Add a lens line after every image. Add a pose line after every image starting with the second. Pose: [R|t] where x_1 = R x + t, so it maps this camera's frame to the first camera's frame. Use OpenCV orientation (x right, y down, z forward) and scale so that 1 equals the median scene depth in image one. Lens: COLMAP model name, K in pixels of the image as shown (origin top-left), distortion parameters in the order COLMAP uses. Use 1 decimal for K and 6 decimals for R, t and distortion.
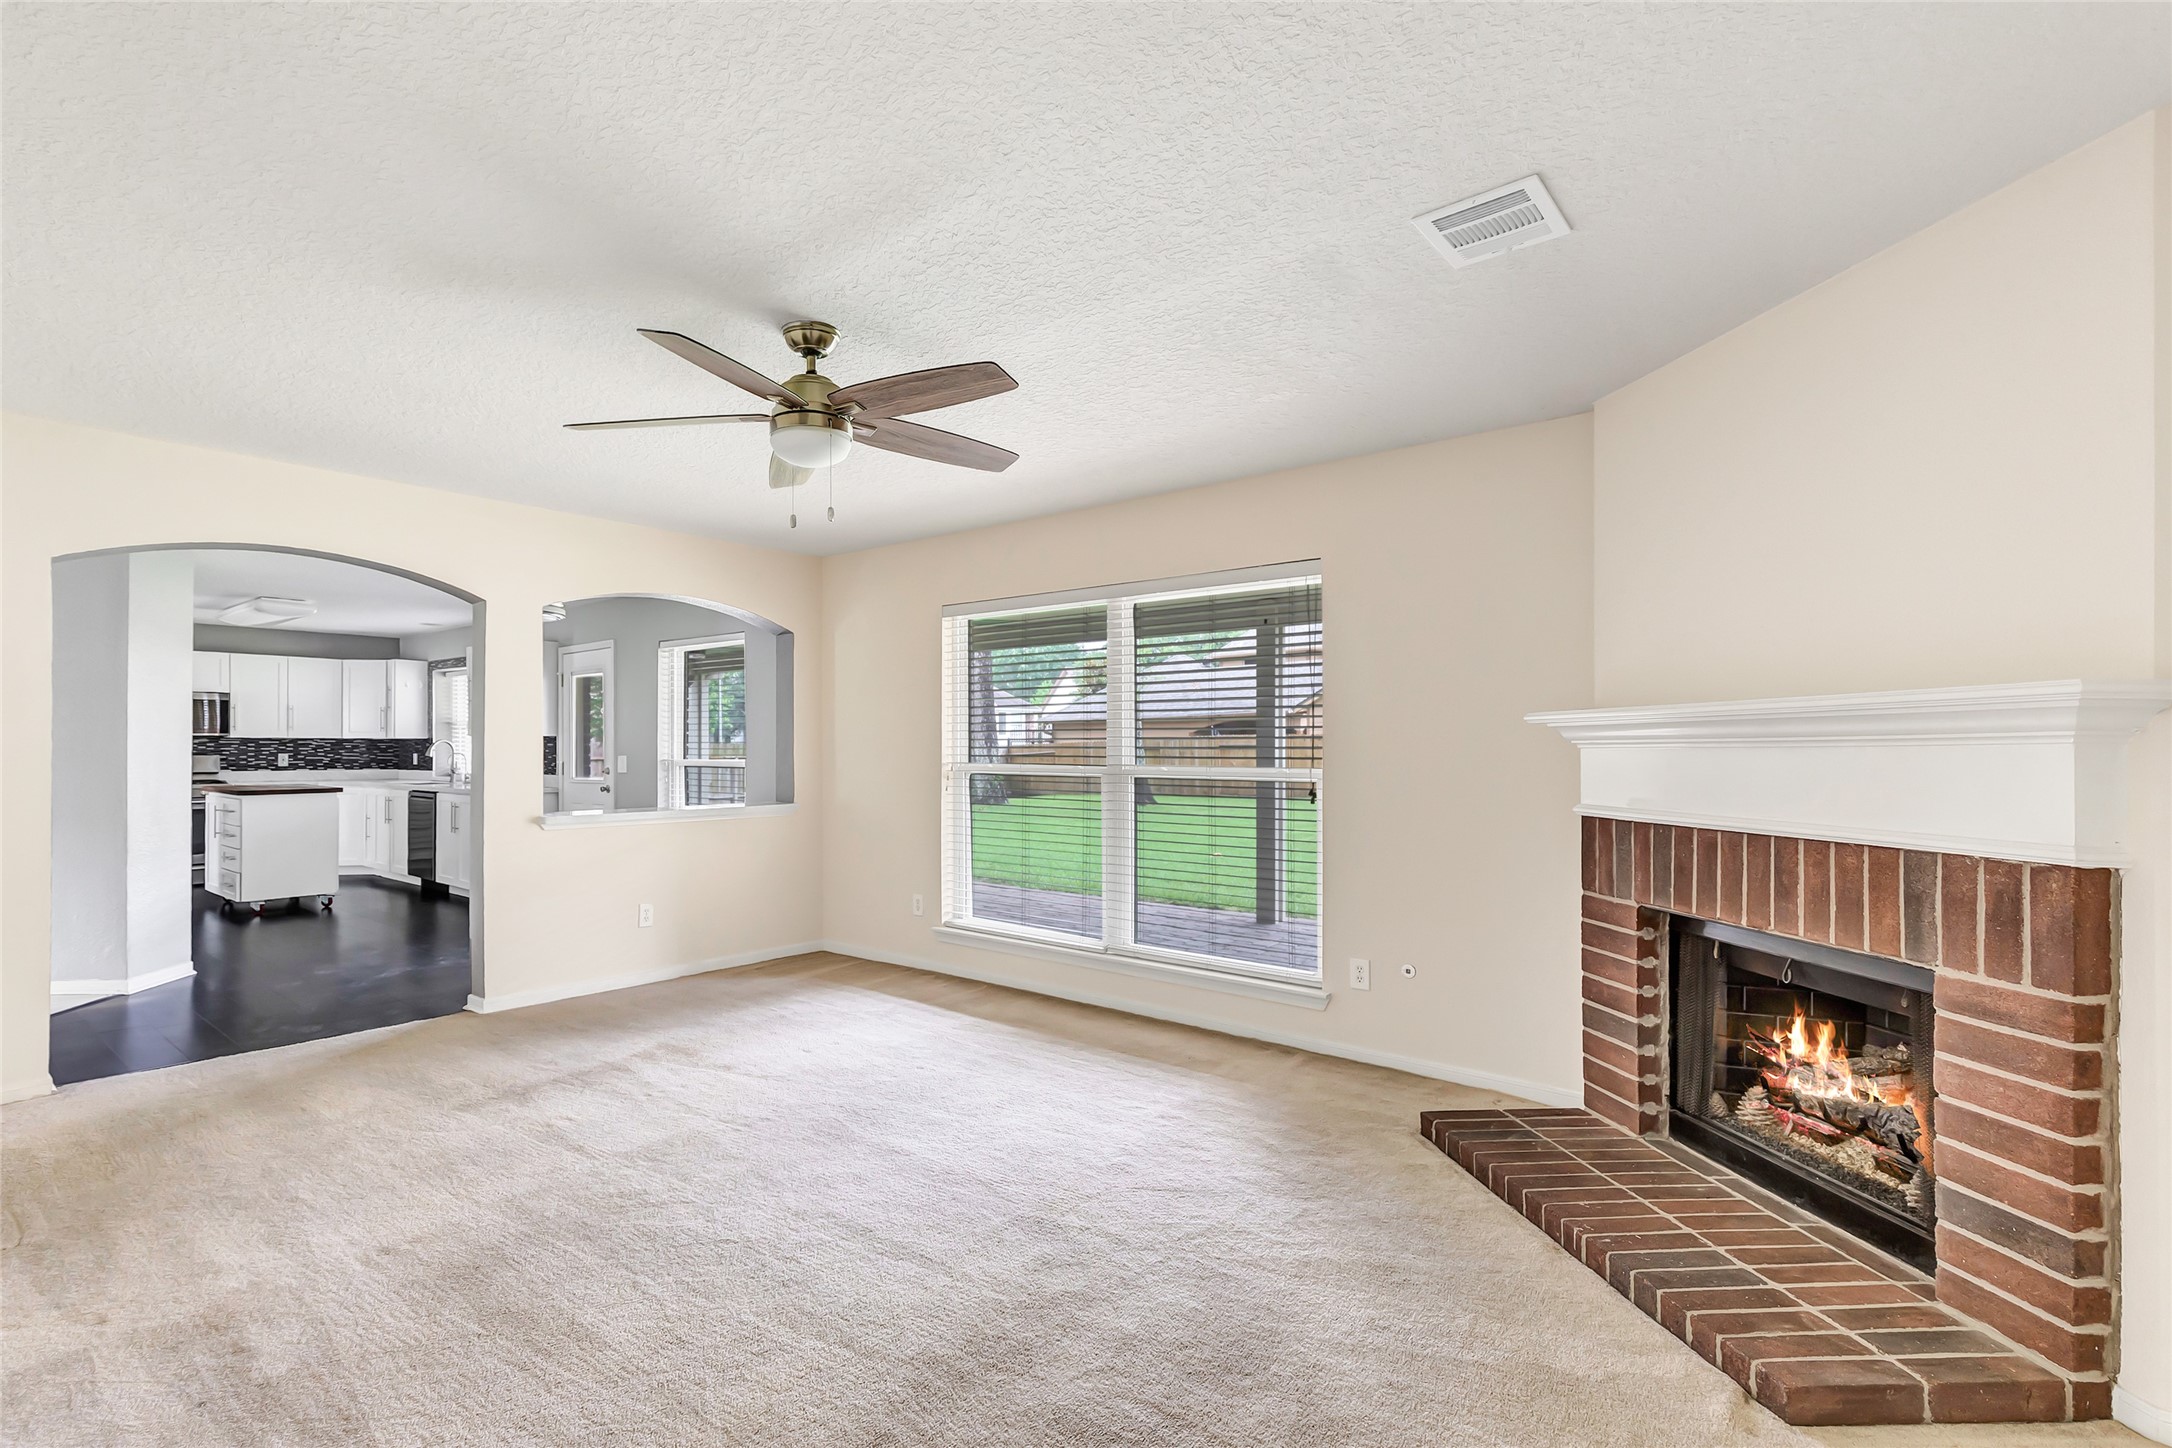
lens RADIAL K [[1030.4, 0, 1010.9], [0, 1030.4, 728.1], [0, 0, 1]] dist [0.000686, -0.000104]
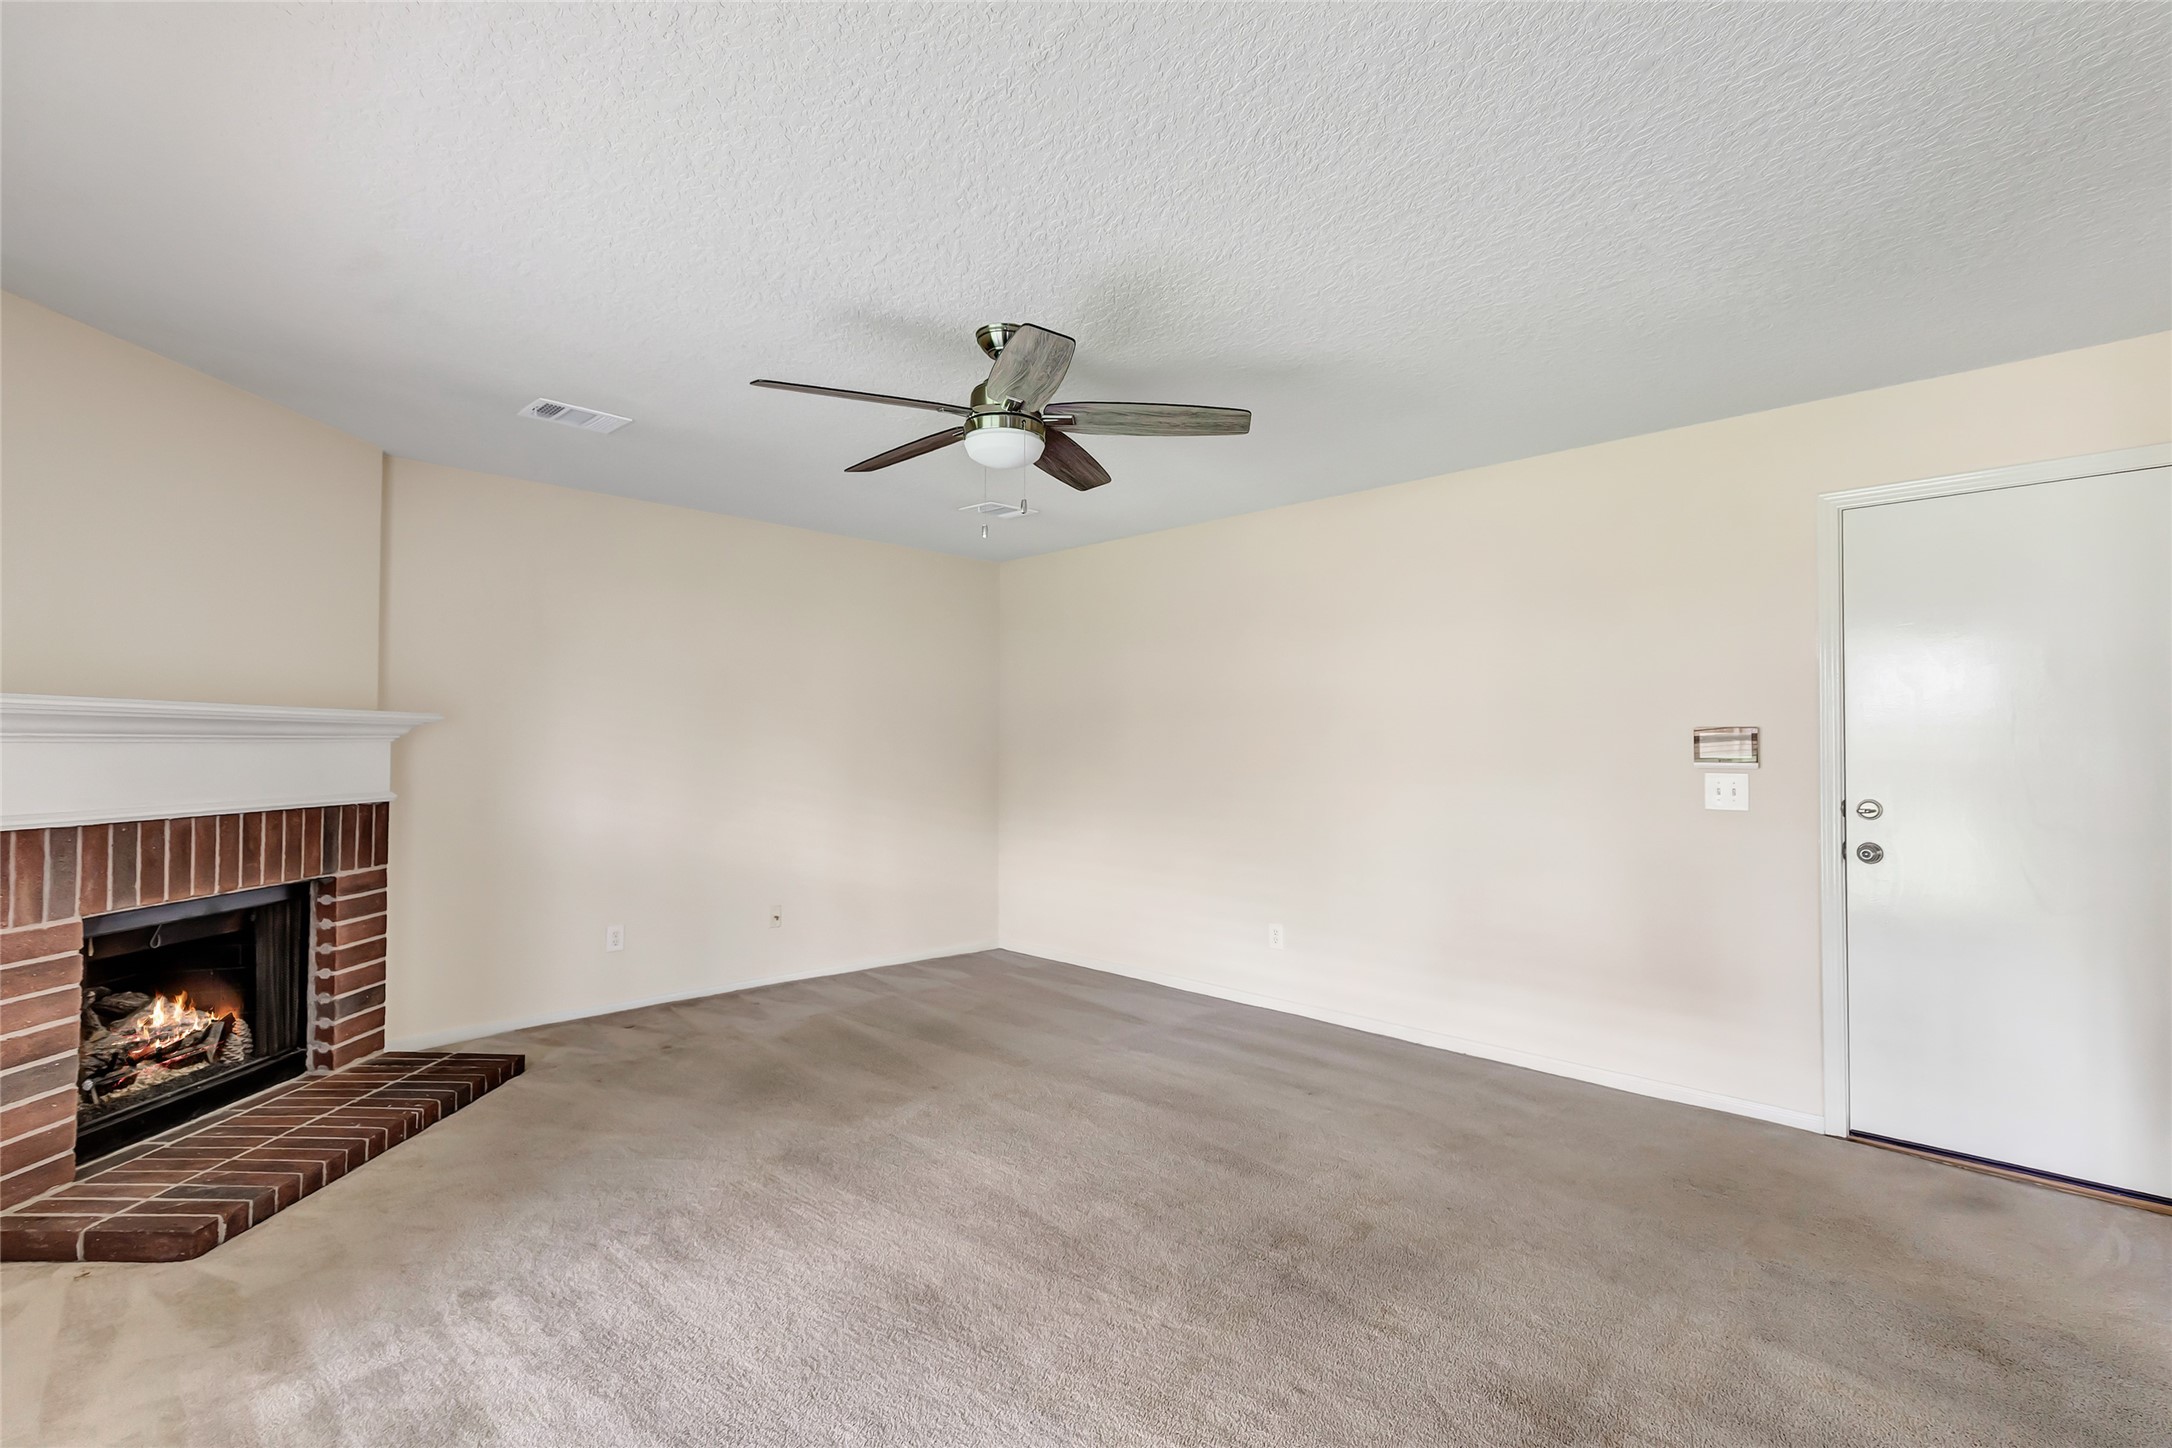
lens RADIAL K [[1024.3, 0, 1076.6], [0, 1024.3, 739.0], [0, 0, 1]] dist [0.004712, 0.001209]
pose [[-0.995095, -0.009416, 0.098480, -0.390154], [-0.011979, 0.999604, -0.025472, 0.033760], [-0.098201, -0.026527, -0.994813, 2.118952]]
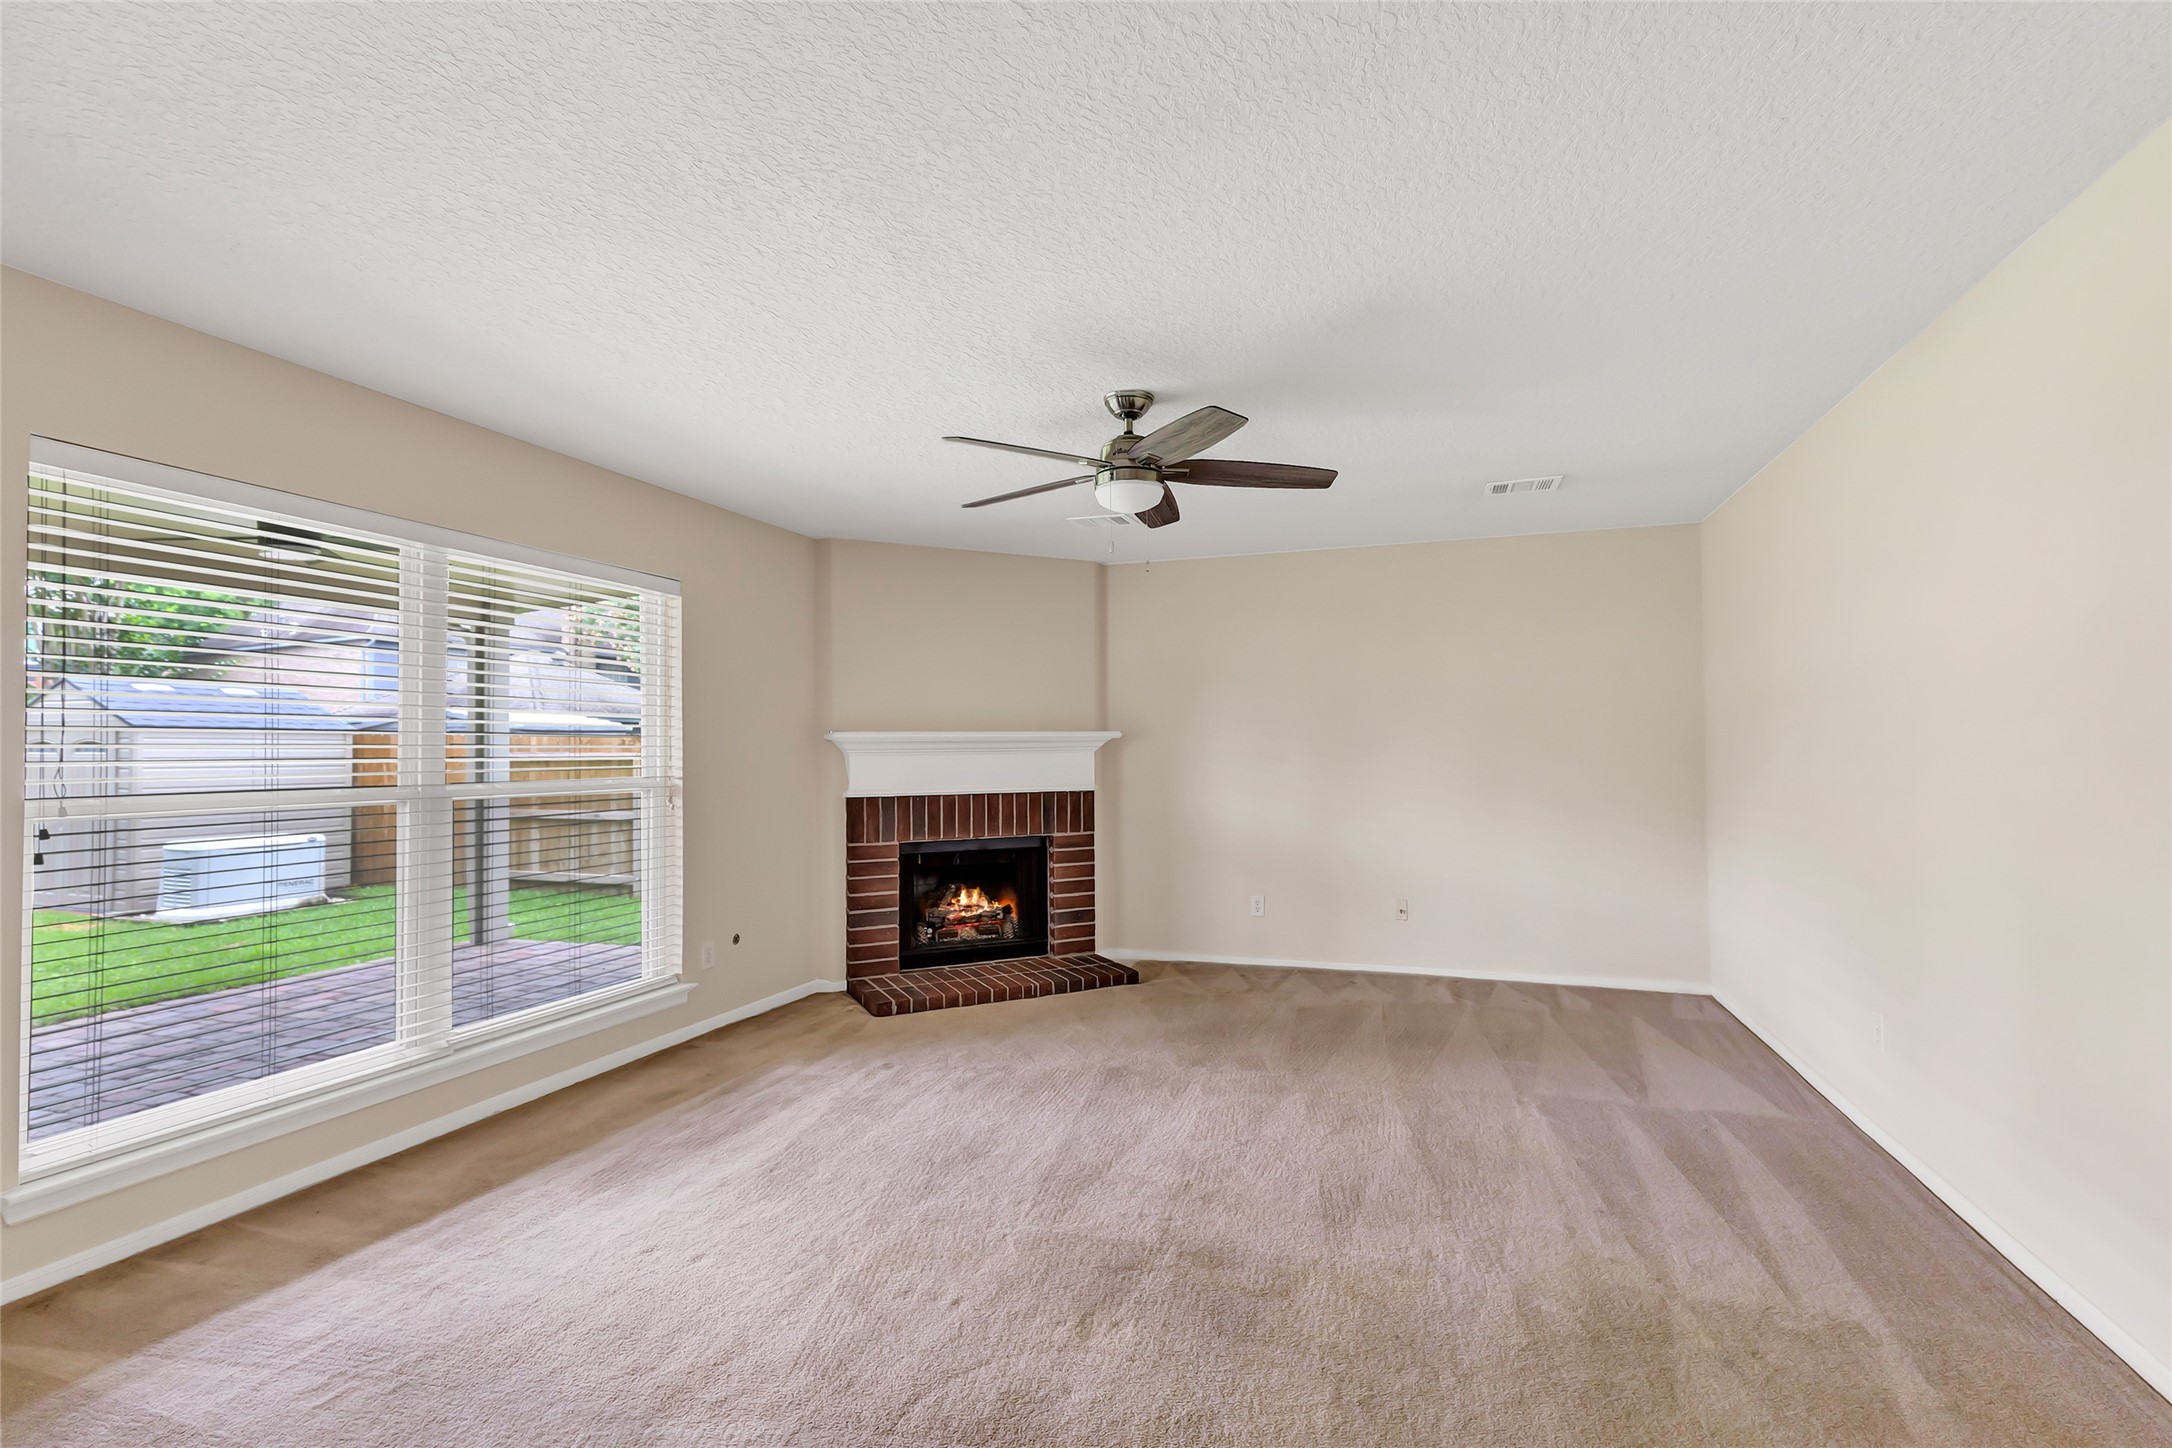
lens RADIAL K [[1000.6, 0, 1100.1], [0, 1000.6, 736.0], [0, 0, 1]] dist [0.004653, 0.000425]
pose [[-0.385908, 0.007259, 0.922509, -1.325262], [-0.014727, 0.999793, -0.014028, 0.006406], [-0.922420, -0.018999, -0.385721, 1.585228]]
